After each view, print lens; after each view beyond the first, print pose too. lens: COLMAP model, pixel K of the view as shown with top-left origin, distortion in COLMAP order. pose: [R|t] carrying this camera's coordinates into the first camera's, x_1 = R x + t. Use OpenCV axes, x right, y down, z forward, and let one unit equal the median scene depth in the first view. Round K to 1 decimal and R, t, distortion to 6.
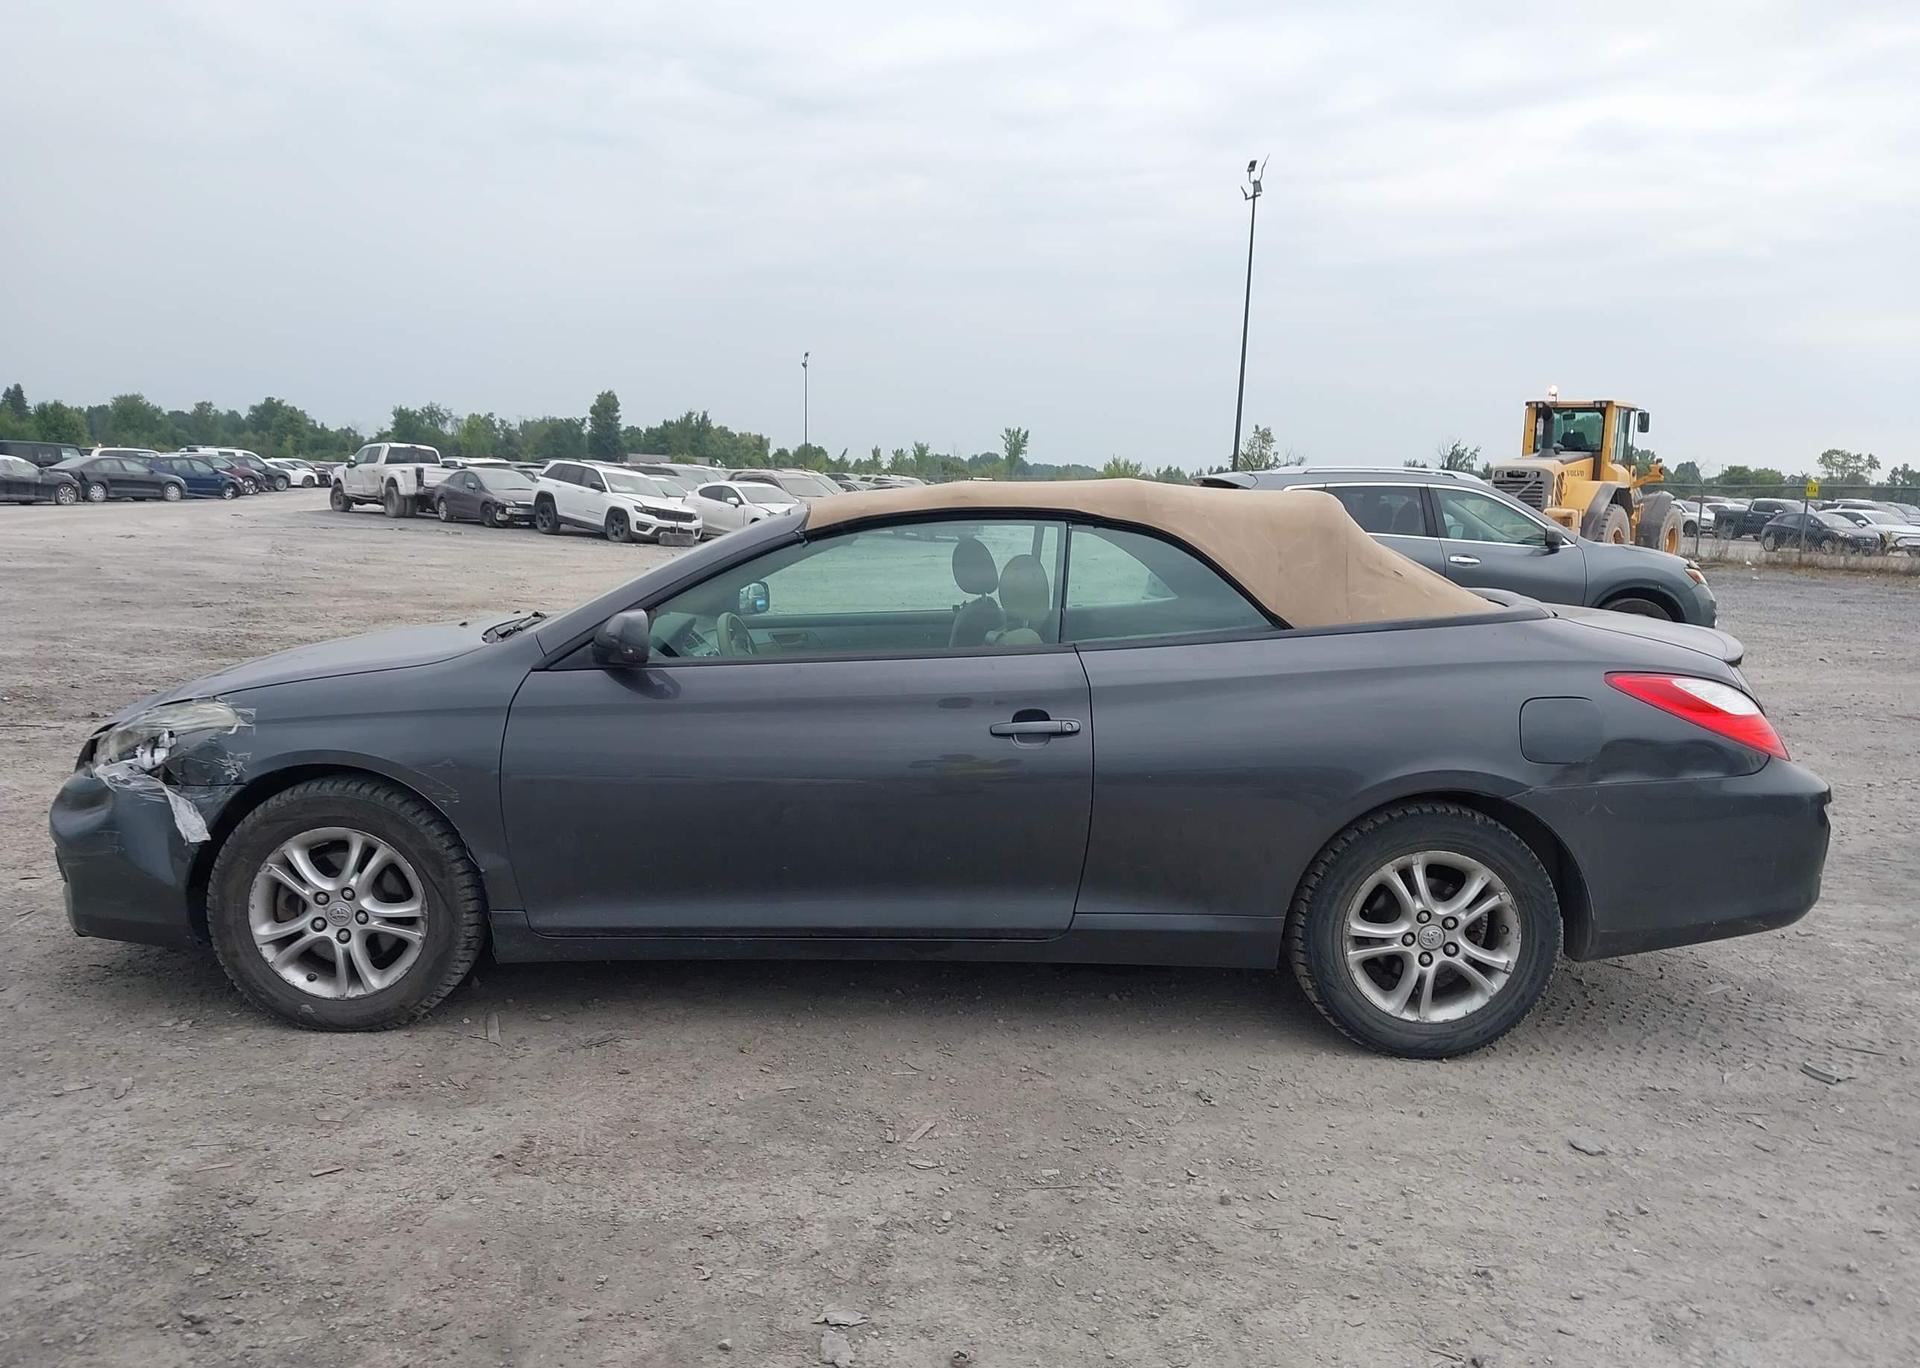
lens RADIAL K [[1550.0, 0, 980.8], [0, 1550.0, 668.0], [0, 0, 1]] dist [0.038326, -0.077383]
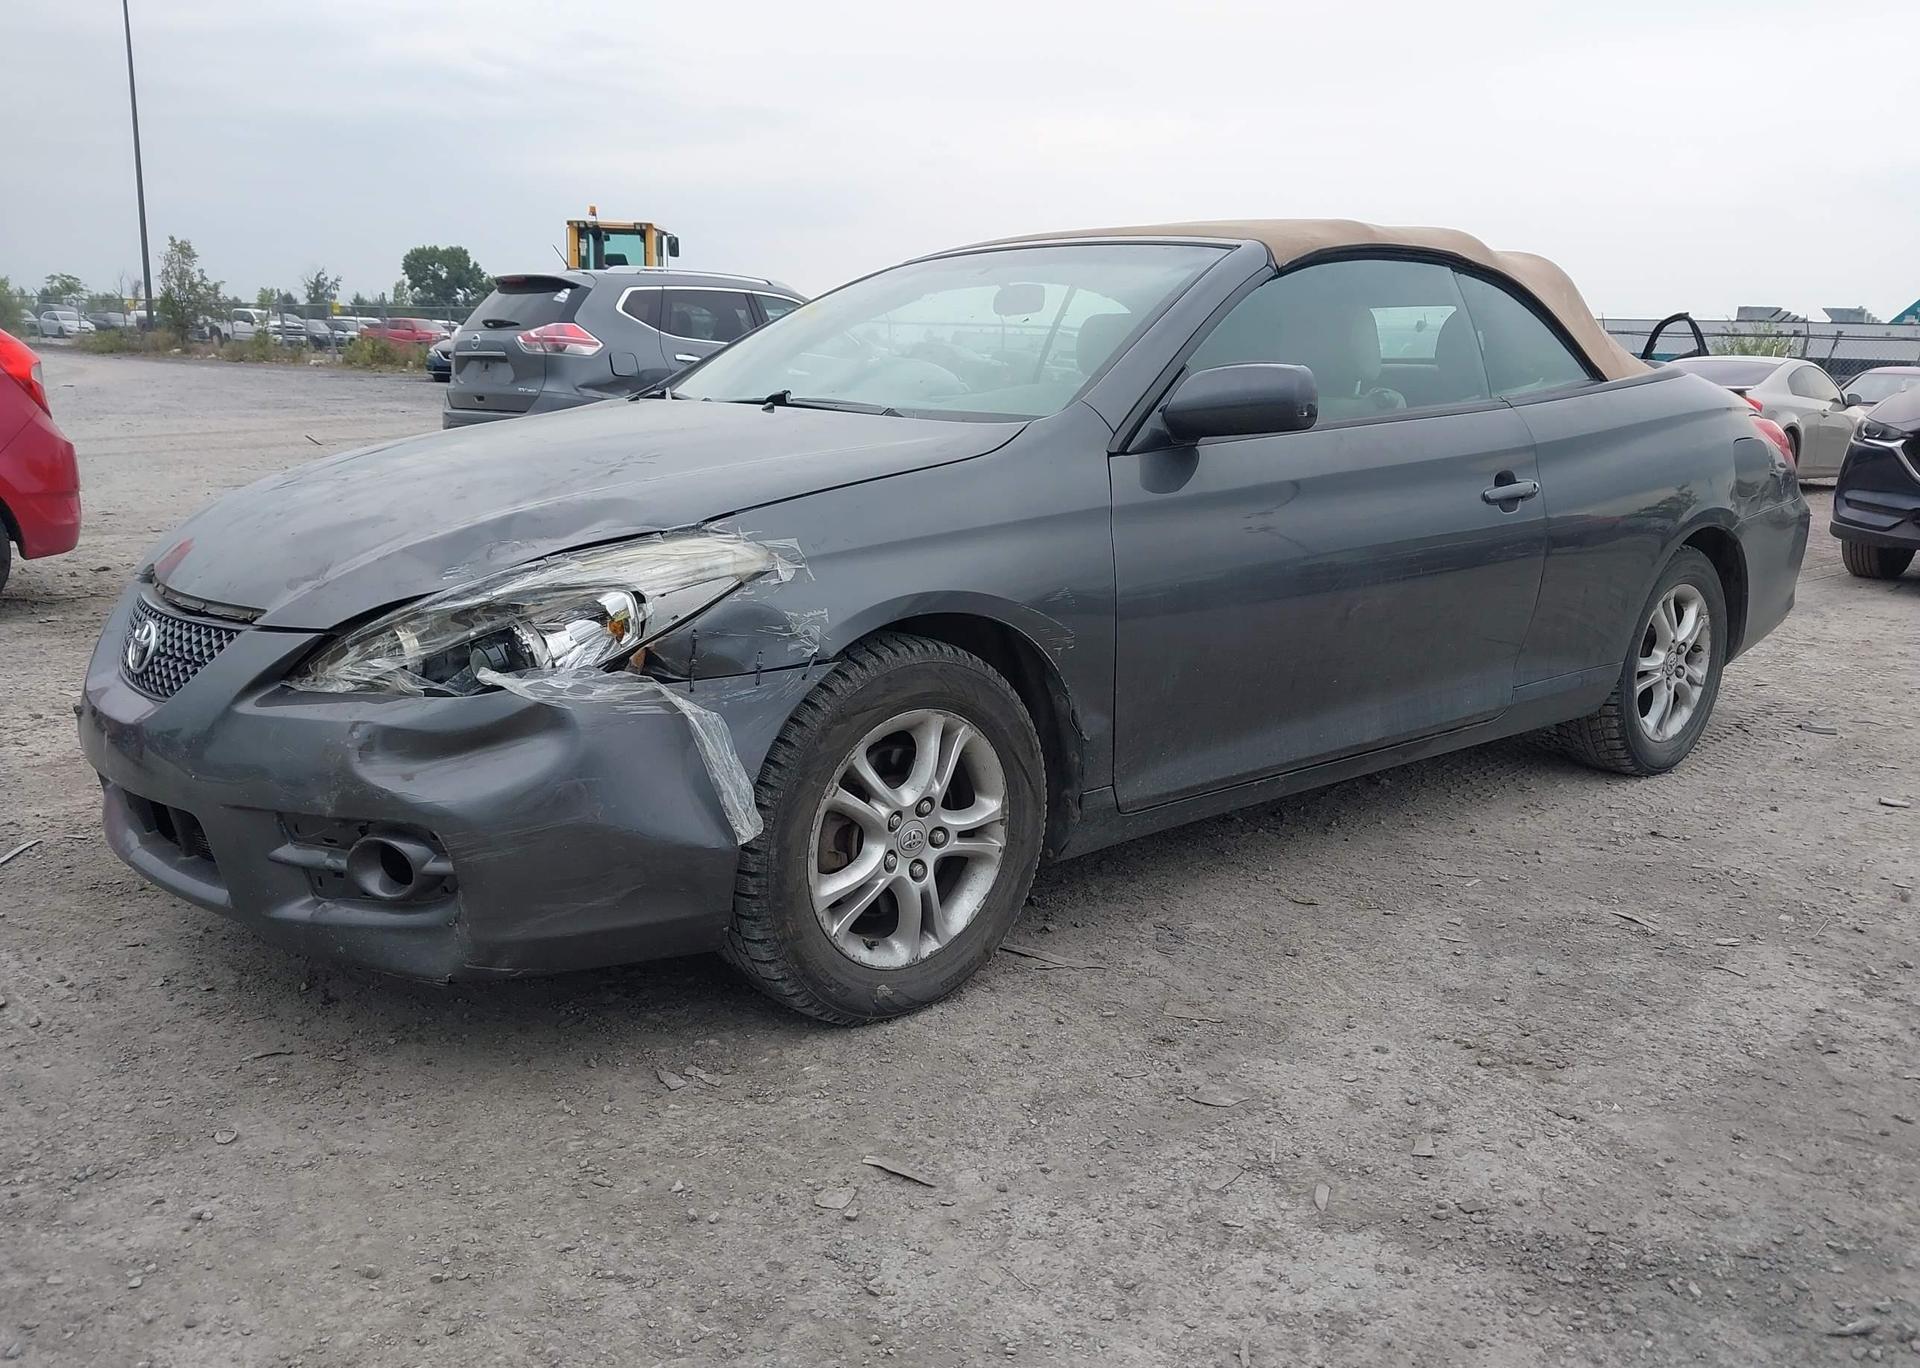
lens RADIAL K [[1550.0, 0, 958.9], [0, 1550.0, 681.8], [0, 0, 1]] dist [0.038326, -0.077383]
pose [[0.756298, -0.136321, 0.639866, -0.799635], [0.064625, 0.988833, 0.134283, 0.005103], [-0.651027, -0.060206, 0.756663, 0.491453]]
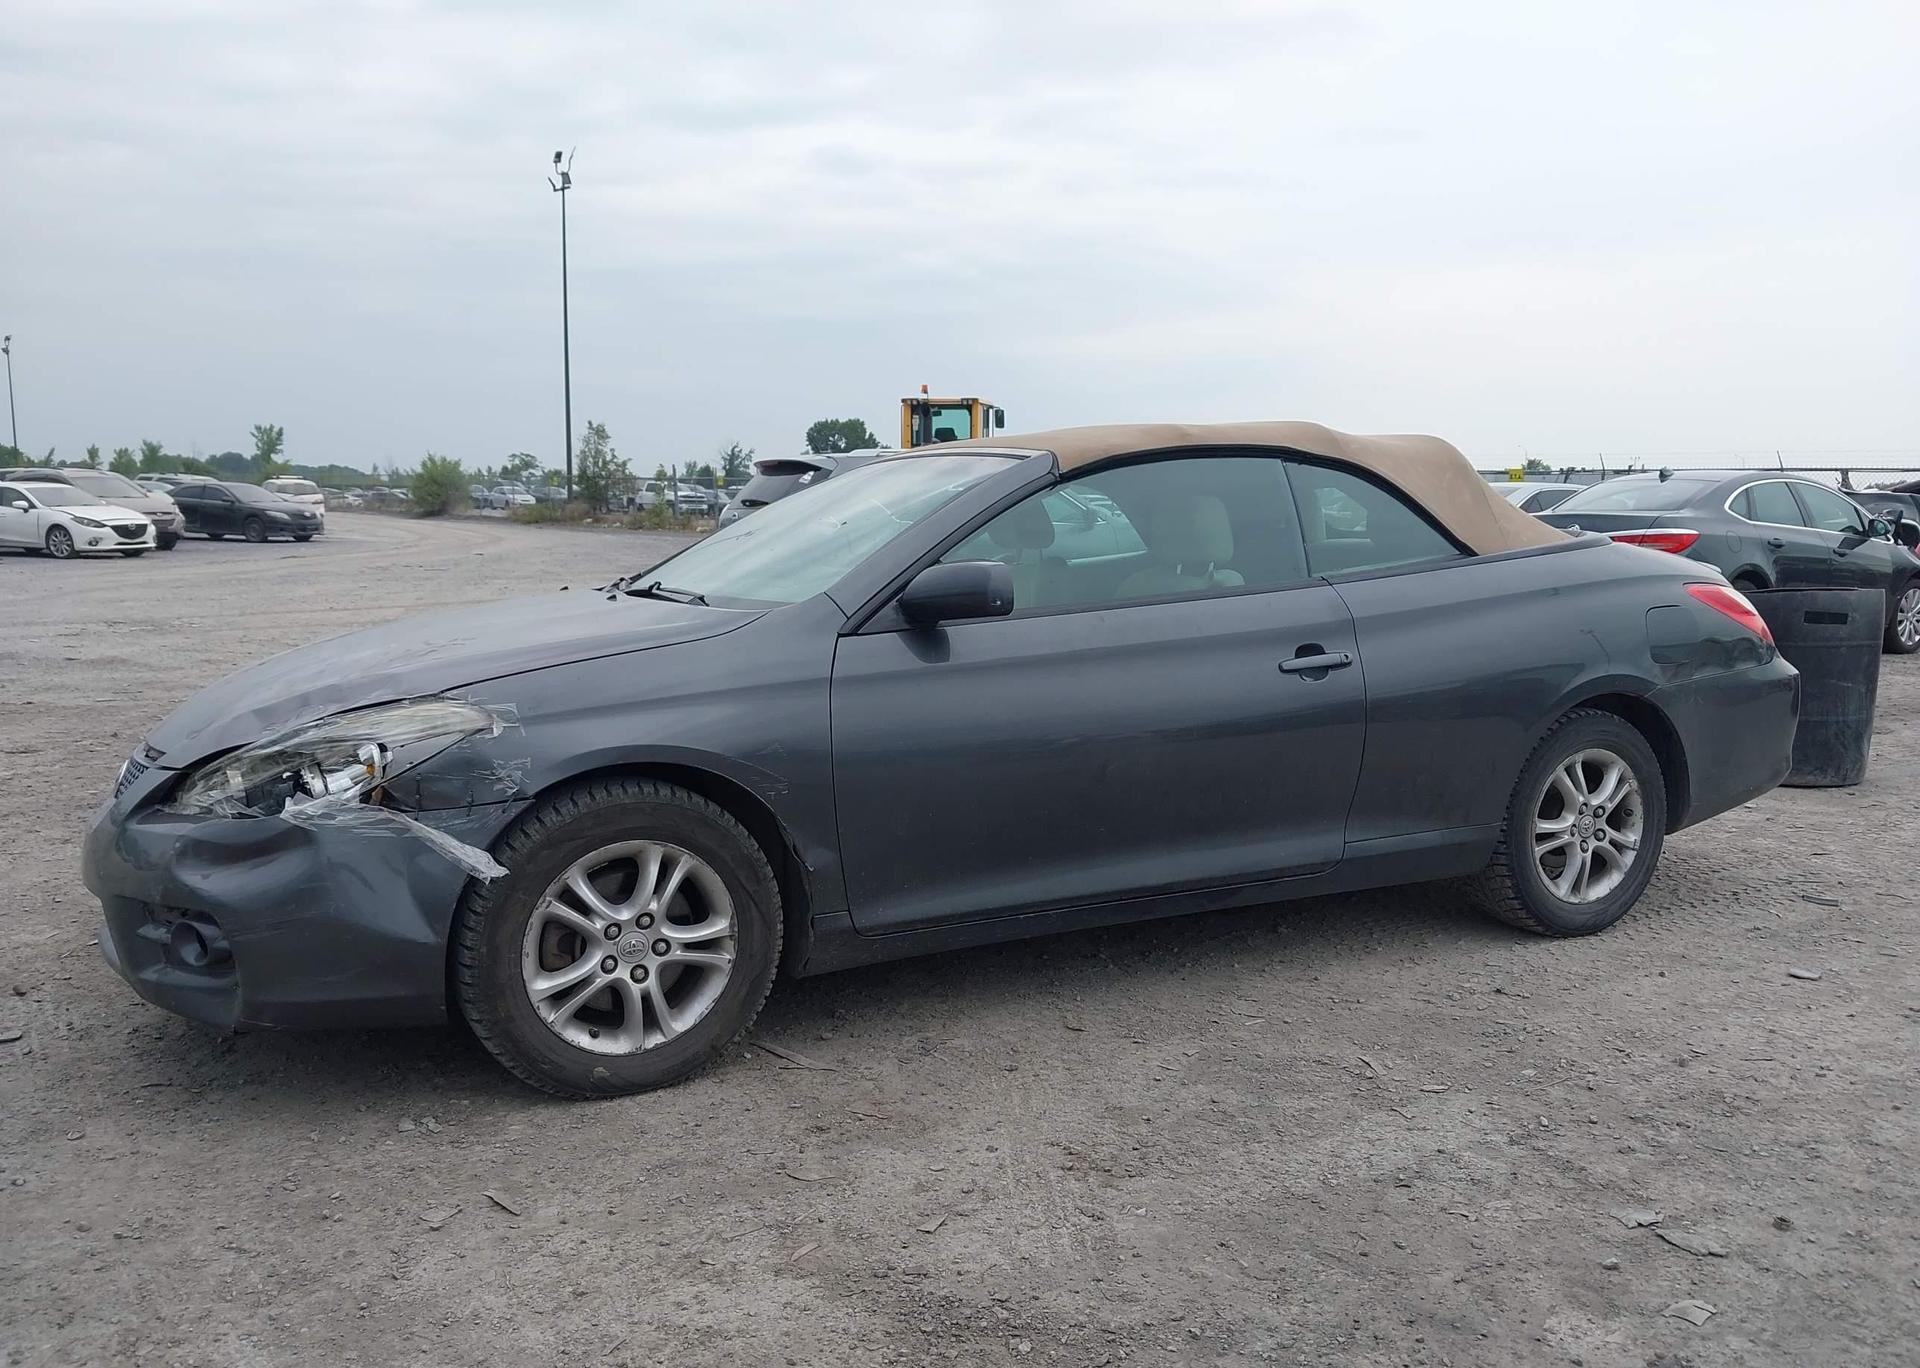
lens RADIAL K [[1550.0, 0, 975.6], [0, 1550.0, 642.7], [0, 0, 1]] dist [0.038326, -0.077383]
pose [[0.889337, -0.058849, 0.453449, -0.605836], [0.066883, 0.997759, -0.001687, 0.012608], [-0.452334, 0.031828, 0.891280, 0.190863]]
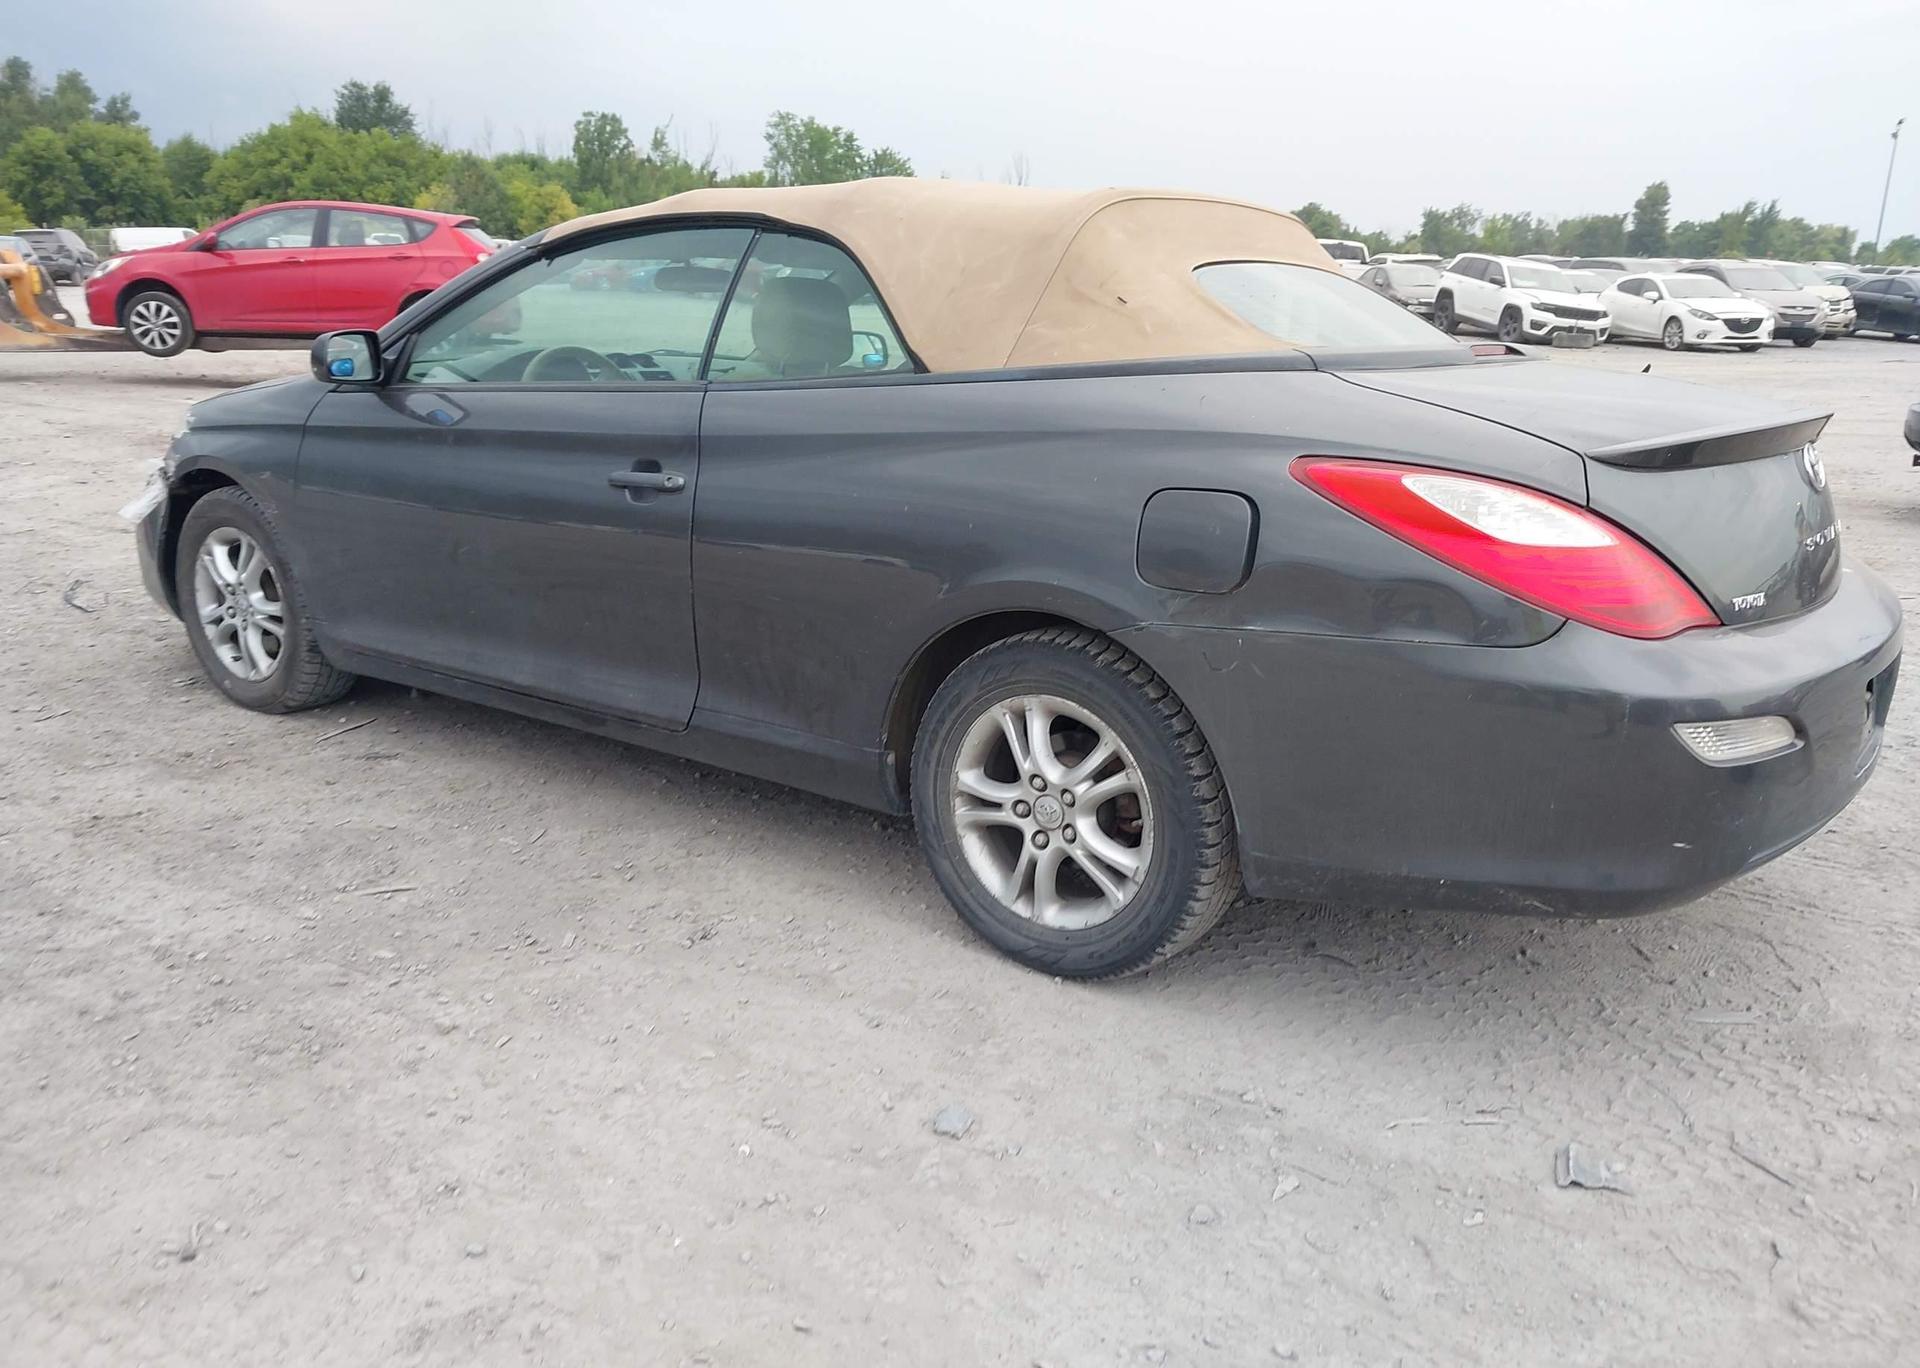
lens RADIAL K [[1550.0, 0, 979.0], [0, 1550.0, 698.1], [0, 0, 1]] dist [0.038326, -0.077383]
pose [[0.789262, 0.149304, -0.595629, 0.684227], [-0.066642, 0.985088, 0.158622, 0.008311], [0.610430, -0.085500, 0.787442, 0.415241]]
